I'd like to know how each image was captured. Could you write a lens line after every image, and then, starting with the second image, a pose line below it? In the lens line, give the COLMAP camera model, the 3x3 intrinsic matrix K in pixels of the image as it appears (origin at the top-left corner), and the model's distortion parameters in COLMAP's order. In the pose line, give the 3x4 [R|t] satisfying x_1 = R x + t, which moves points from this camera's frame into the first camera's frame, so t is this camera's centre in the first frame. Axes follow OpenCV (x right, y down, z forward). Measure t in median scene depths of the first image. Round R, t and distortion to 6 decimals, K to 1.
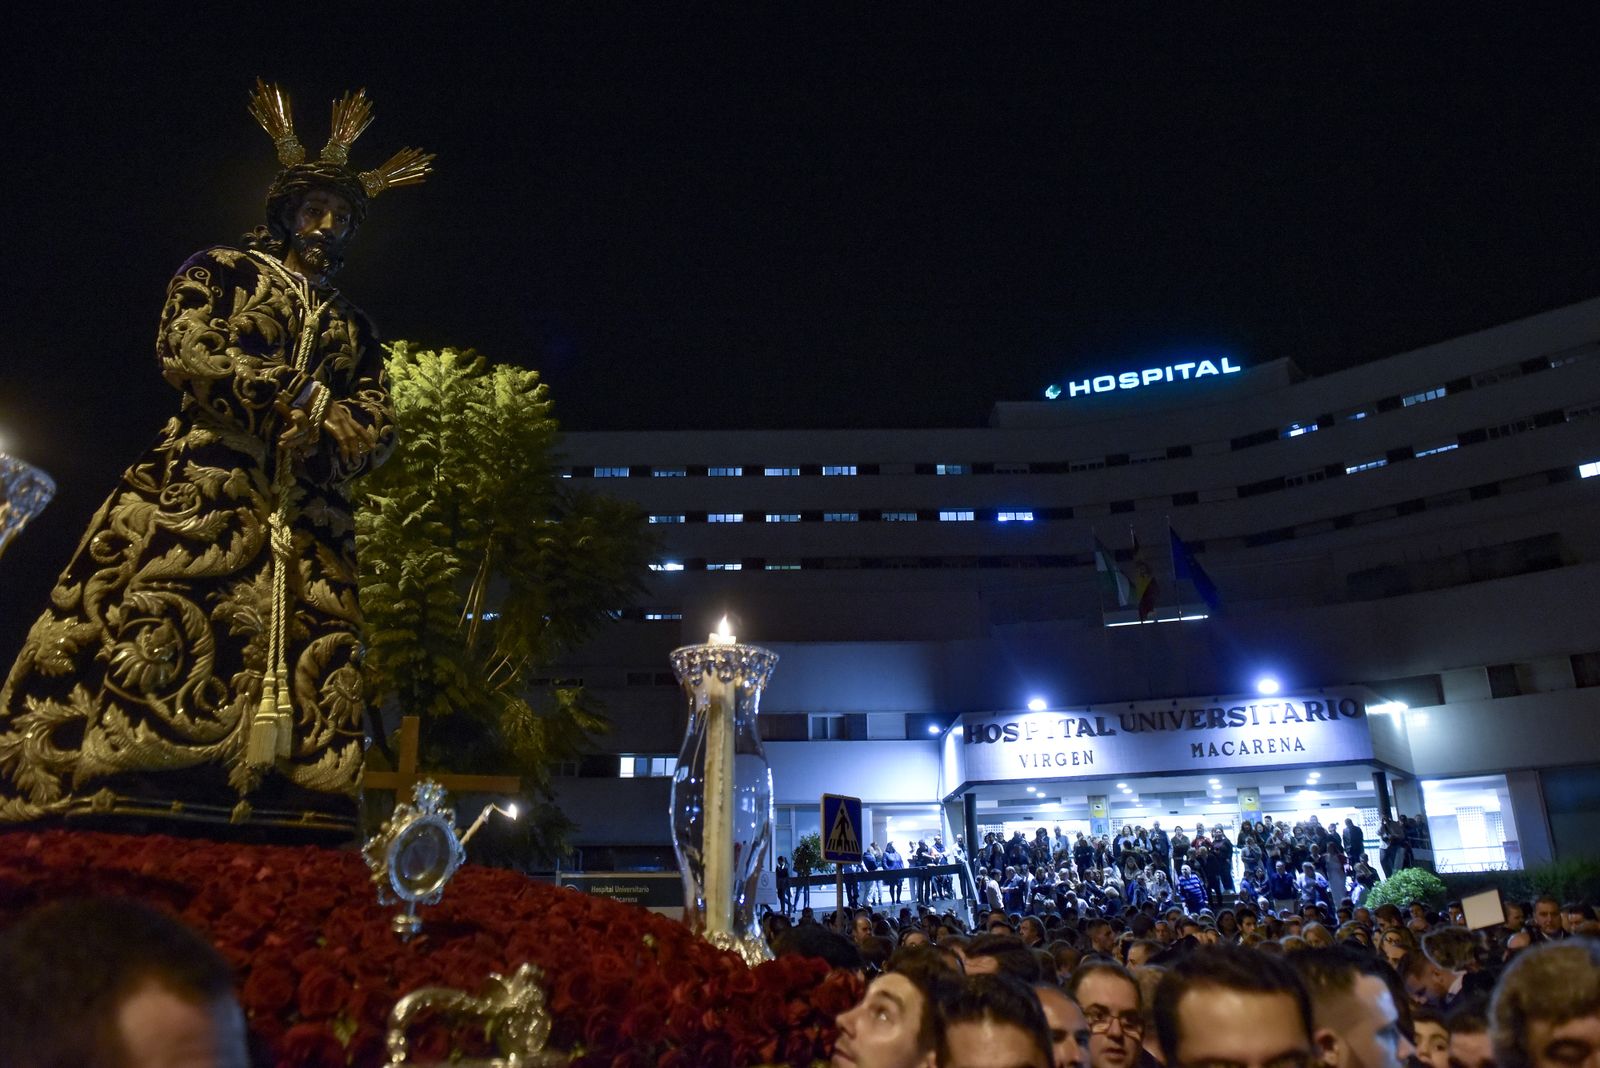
lens RADIAL K [[1083.0, 0, 792.6], [0, 1083.0, 529.7], [0, 0, 1]] dist [-0.065416, 0.020650]
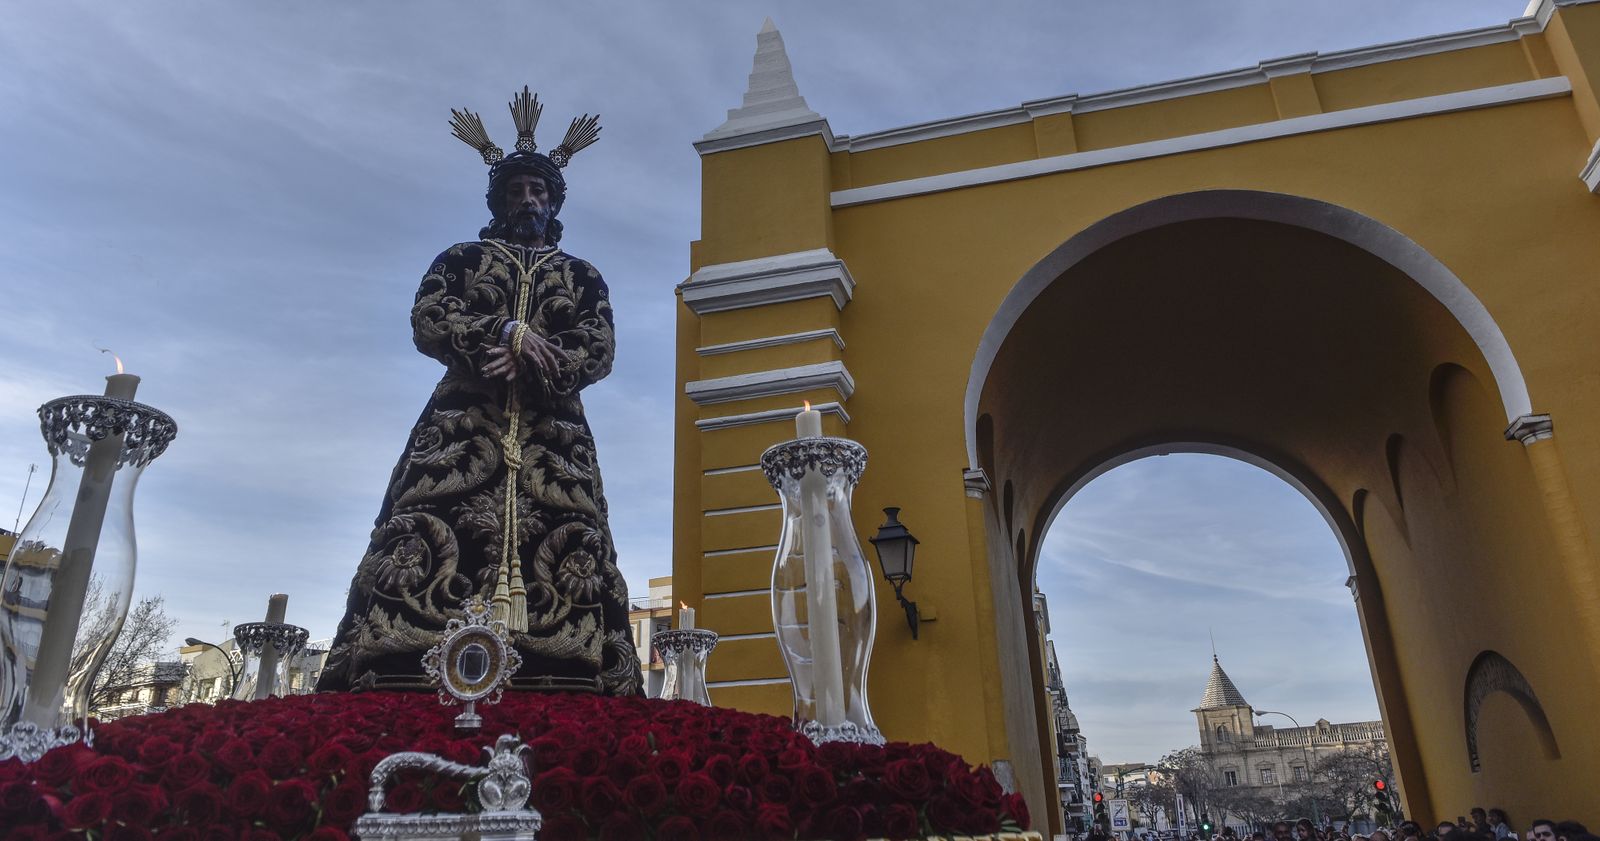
lens RADIAL K [[1119.7, 0, 808.2], [0, 1119.7, 303.0], [0, 0, 1]] dist [-0.036858, -0.012979]
pose [[0.830247, -0.305729, -0.466068, 0.431867], [0.234457, 0.950135, -0.205605, 0.182623], [0.505687, 0.061430, 0.860527, 0.081533]]
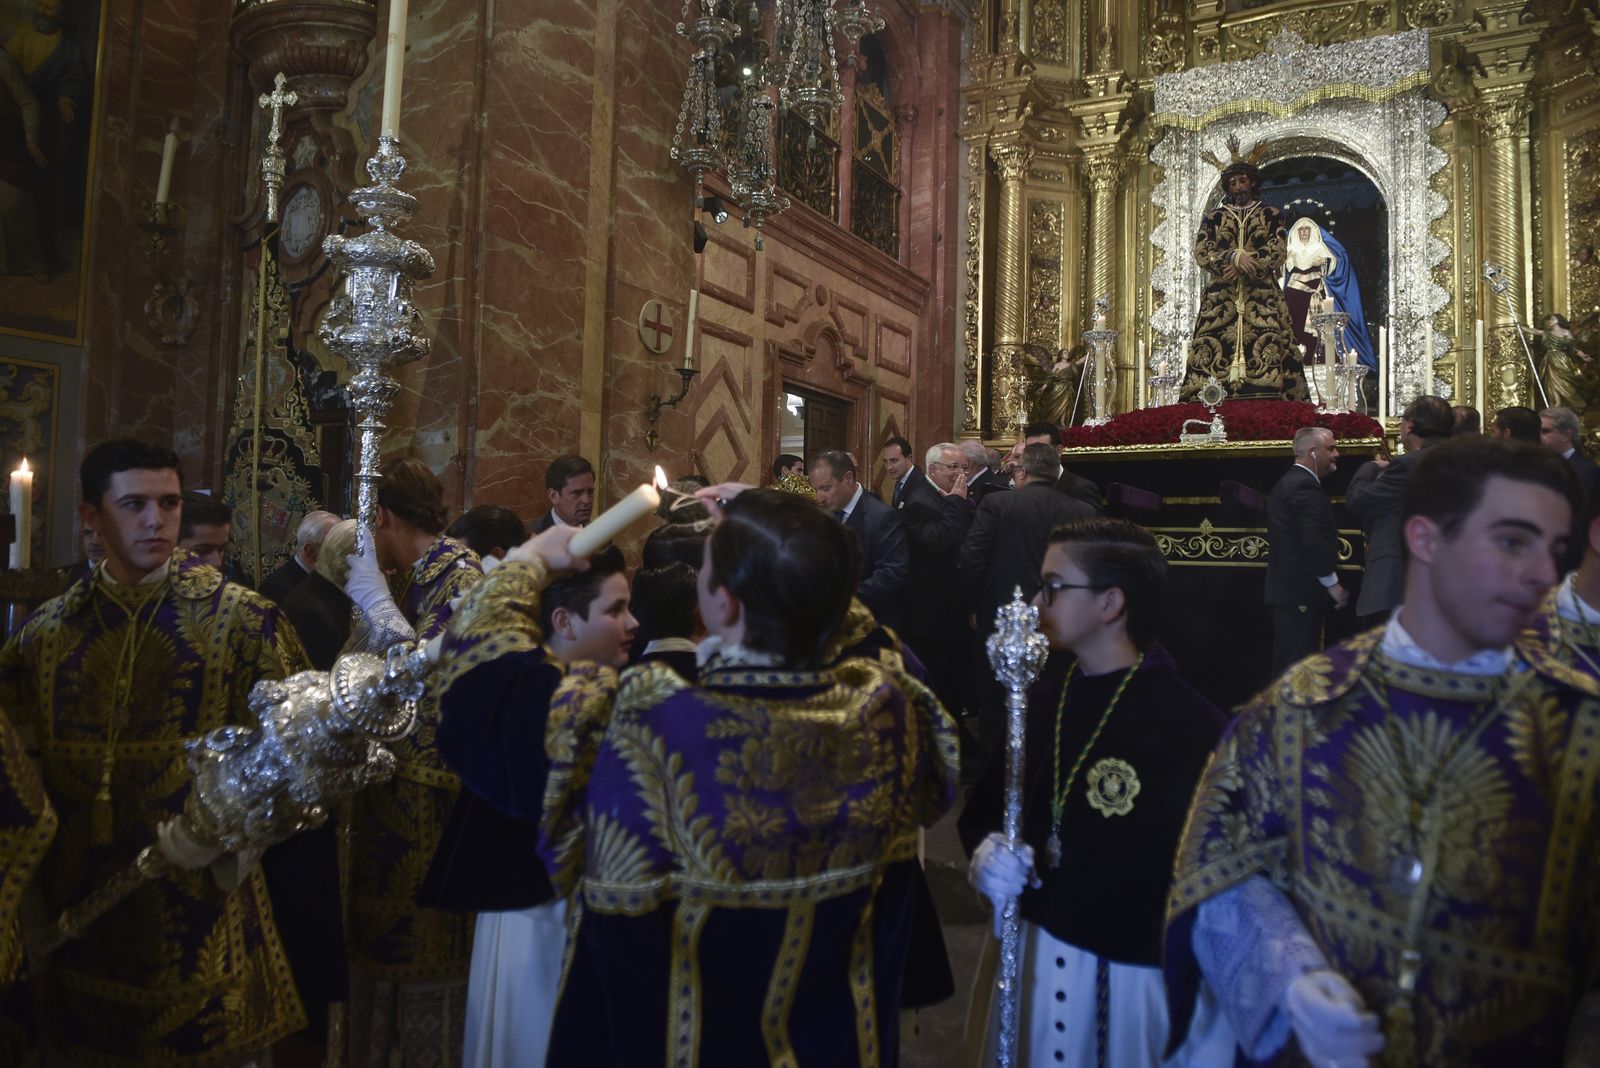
lens RADIAL K [[1147.9, 0, 797.0], [0, 1147.9, 535.4], [0, 0, 1]] dist [-0.053932, 0.003993]
pose [[0.199778, -0.042678, -0.978911, 2.329990], [0.300321, 0.953634, 0.019714, 0.178552], [0.932682, -0.297926, 0.203332, -0.972813]]
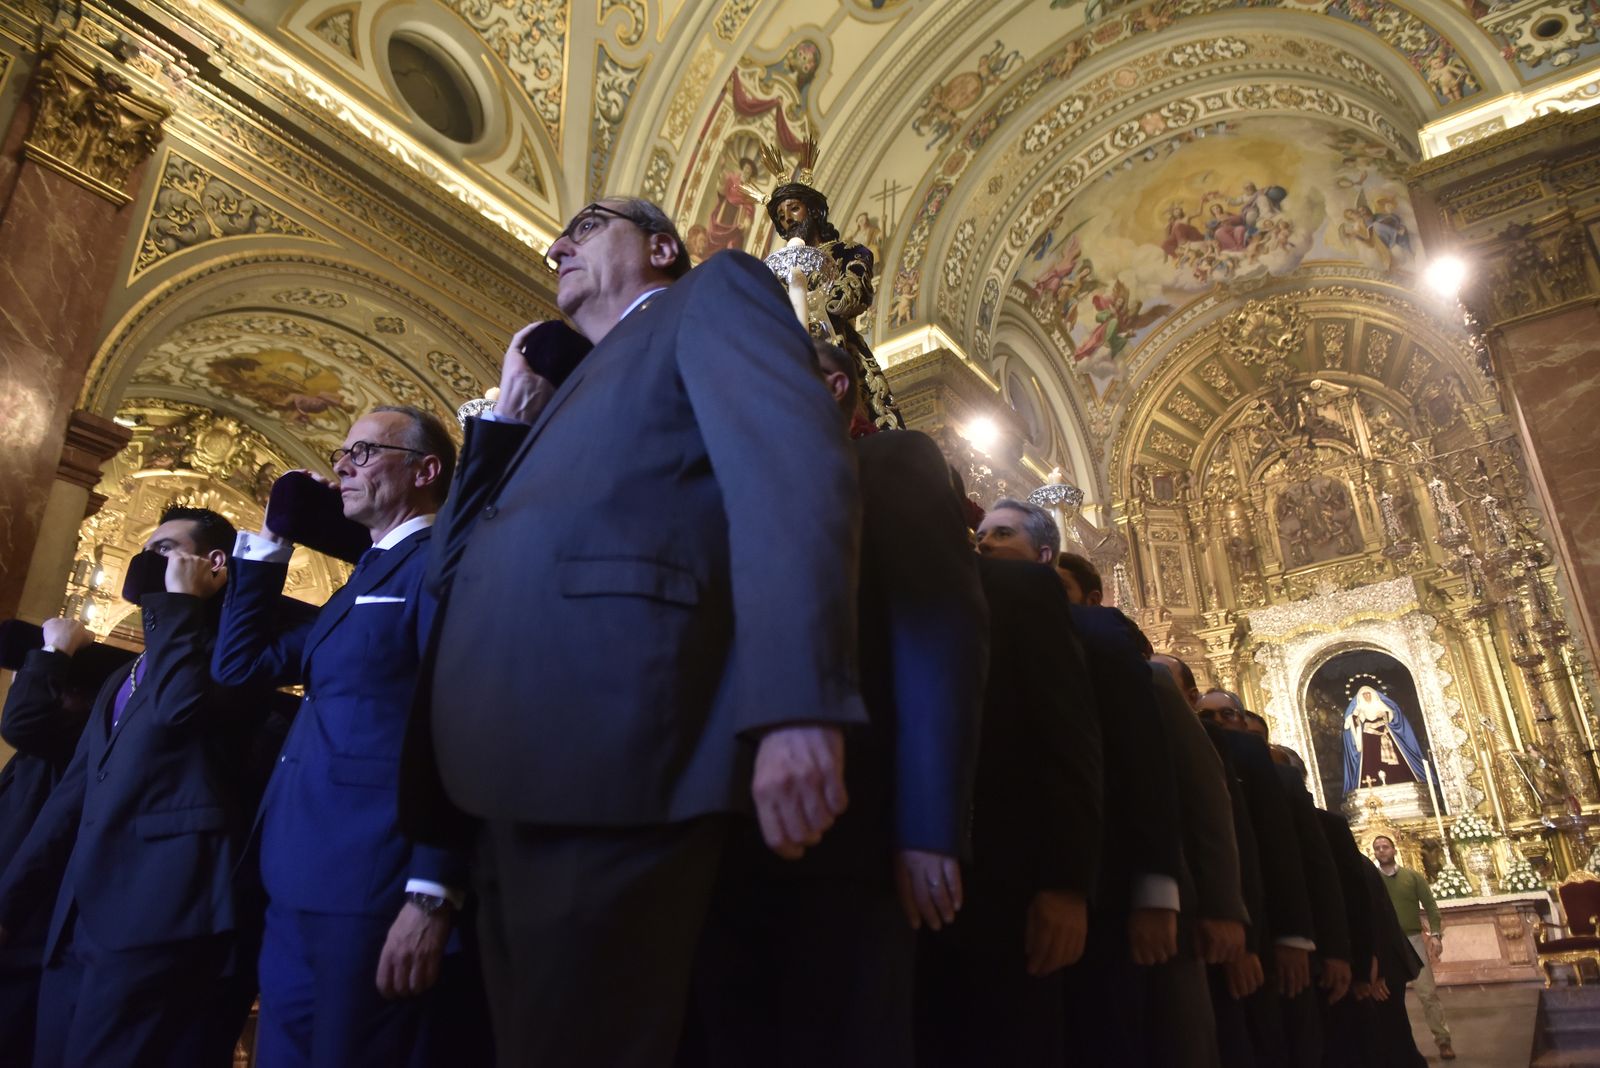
lens RADIAL K [[1147.9, 0, 775.2], [0, 1147.9, 504.8], [0, 0, 1]] dist [-0.053932, 0.003993]
pose [[0.085398, -0.435315, -0.896219, 5.115083], [0.348813, 0.855642, -0.382368, 0.085978], [0.933293, -0.279959, 0.224914, -2.615220]]
